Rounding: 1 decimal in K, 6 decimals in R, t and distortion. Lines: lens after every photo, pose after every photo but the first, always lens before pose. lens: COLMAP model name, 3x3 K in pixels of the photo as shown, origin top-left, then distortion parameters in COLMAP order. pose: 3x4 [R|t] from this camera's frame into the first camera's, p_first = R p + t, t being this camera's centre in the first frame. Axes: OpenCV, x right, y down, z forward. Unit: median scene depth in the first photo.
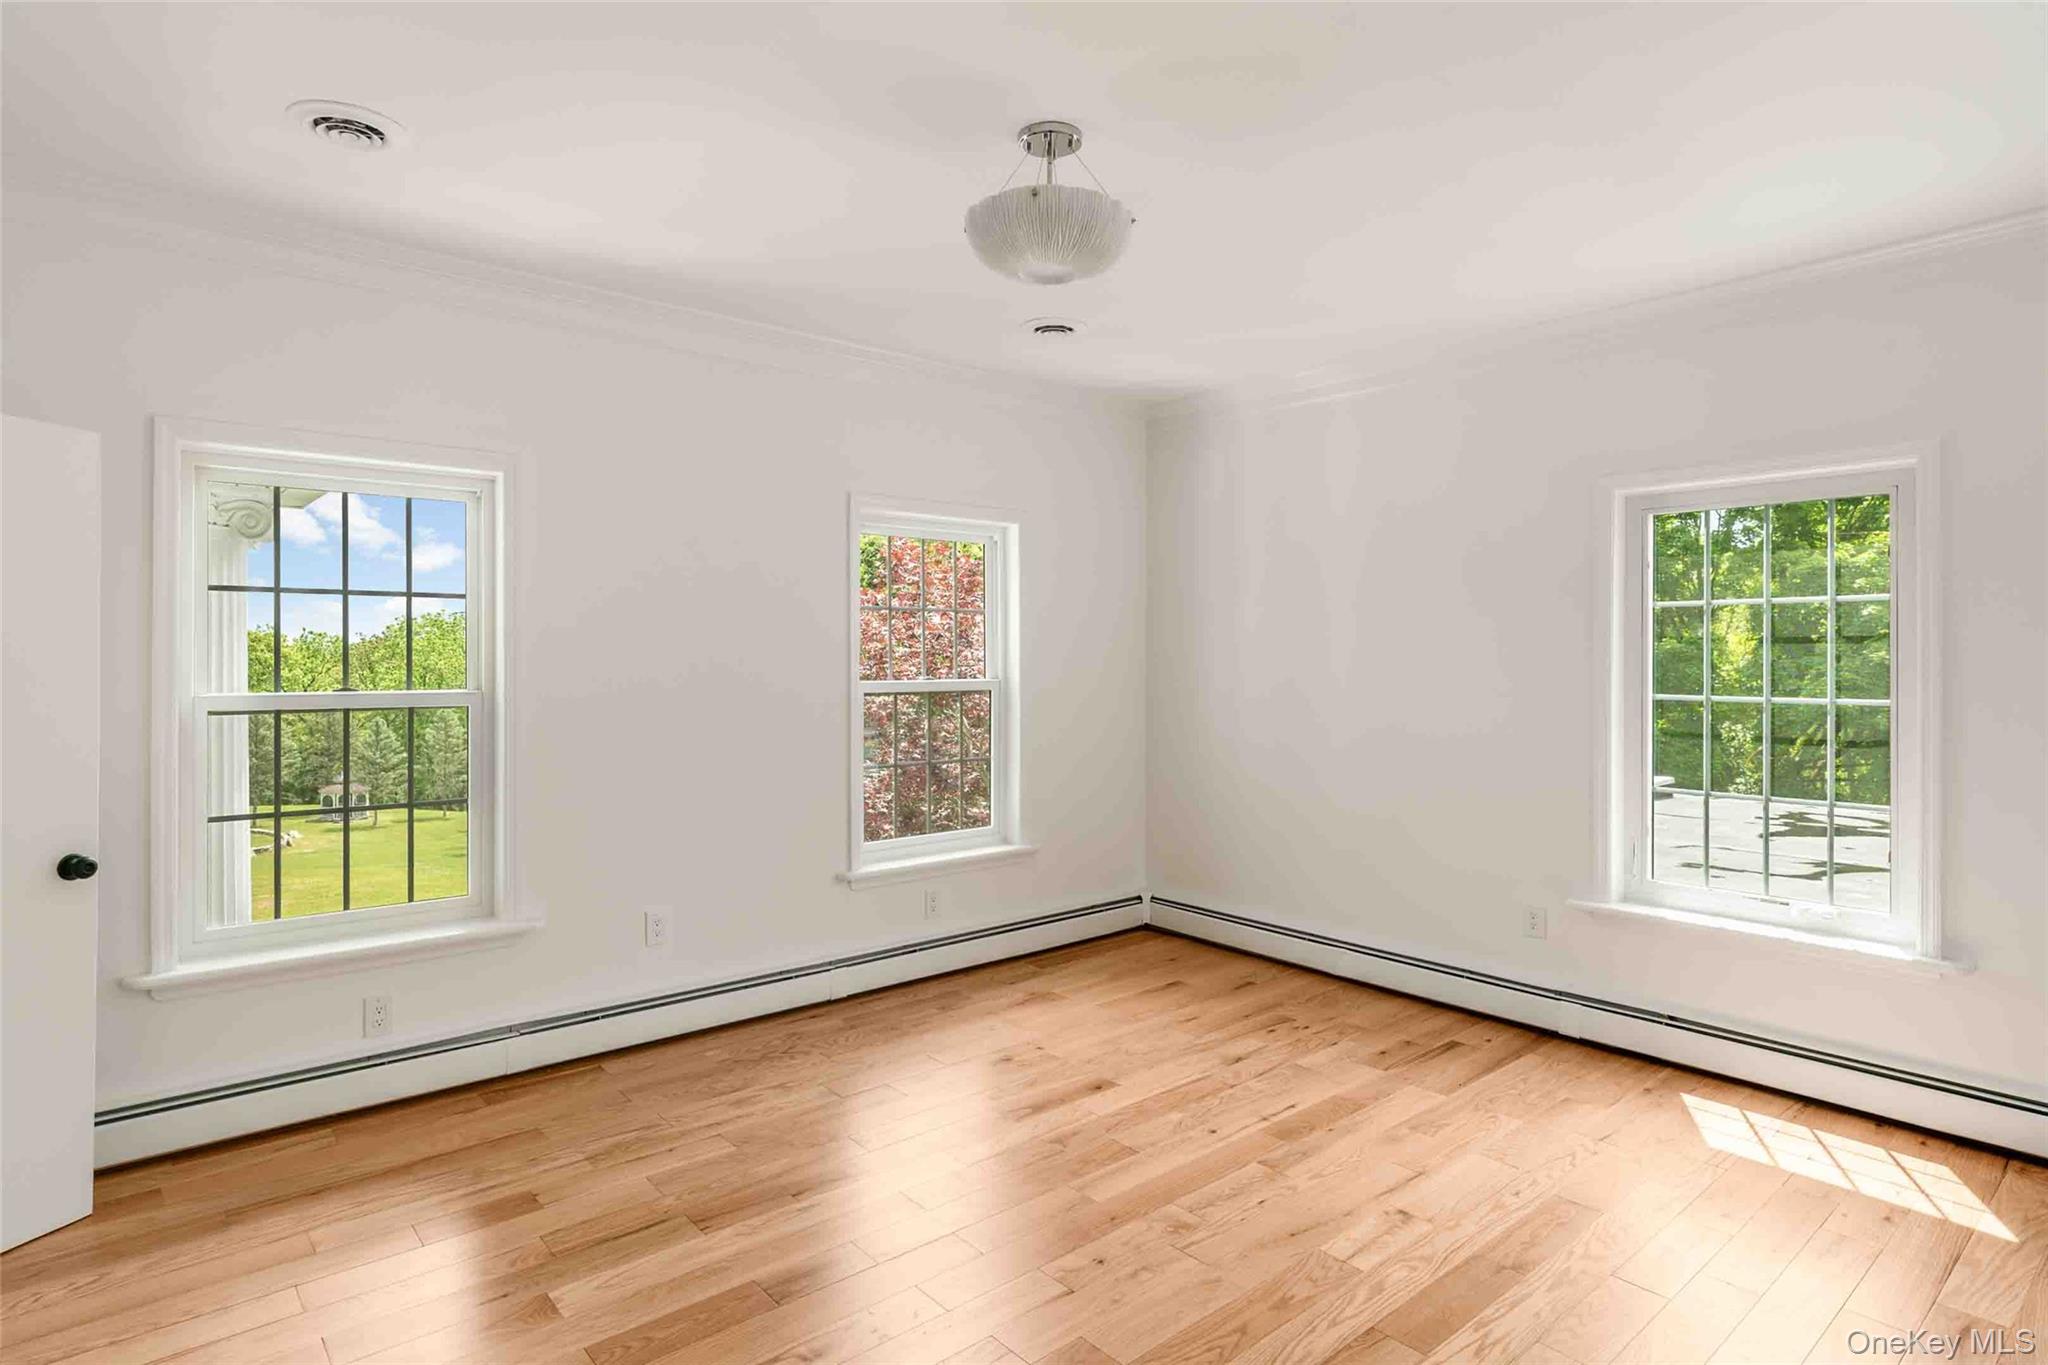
lens RADIAL K [[1080.0, 0, 1021.7], [0, 1080.0, 667.5], [0, 0, 1]] dist [-0.000523, 0.001188]
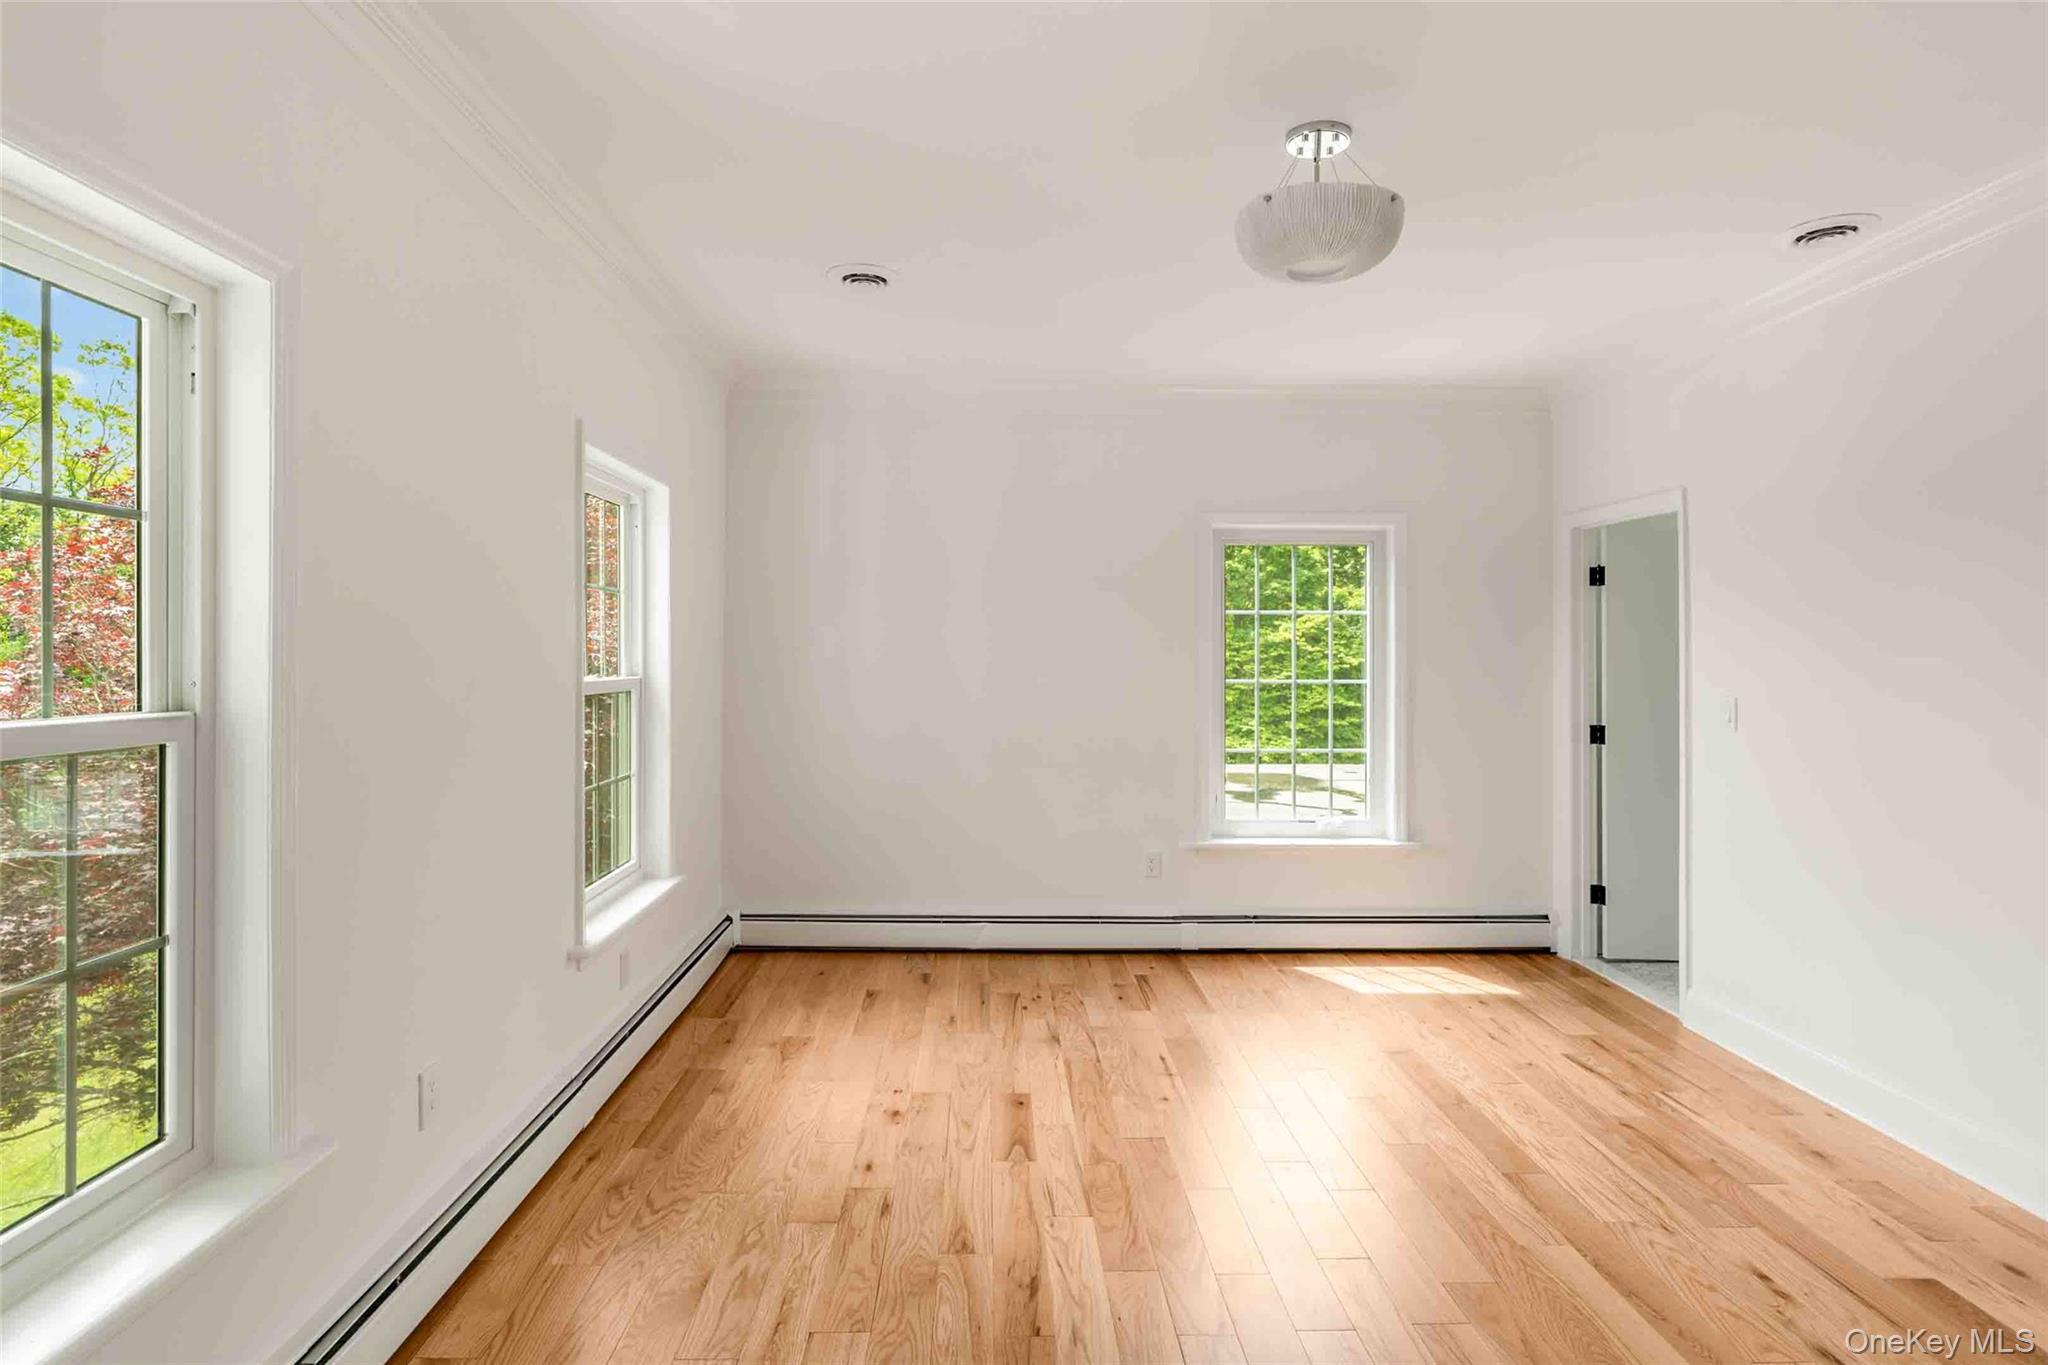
lens RADIAL K [[1052.4, 0, 995.2], [0, 1052.4, 649.9], [0, 0, 1]] dist [-0.005485, 0.000229]
pose [[0.641824, 0.002463, 0.766848, -0.687600], [0.005017, 0.999960, -0.007410, -0.003158], [-0.766836, 0.008603, 0.641786, 0.442771]]
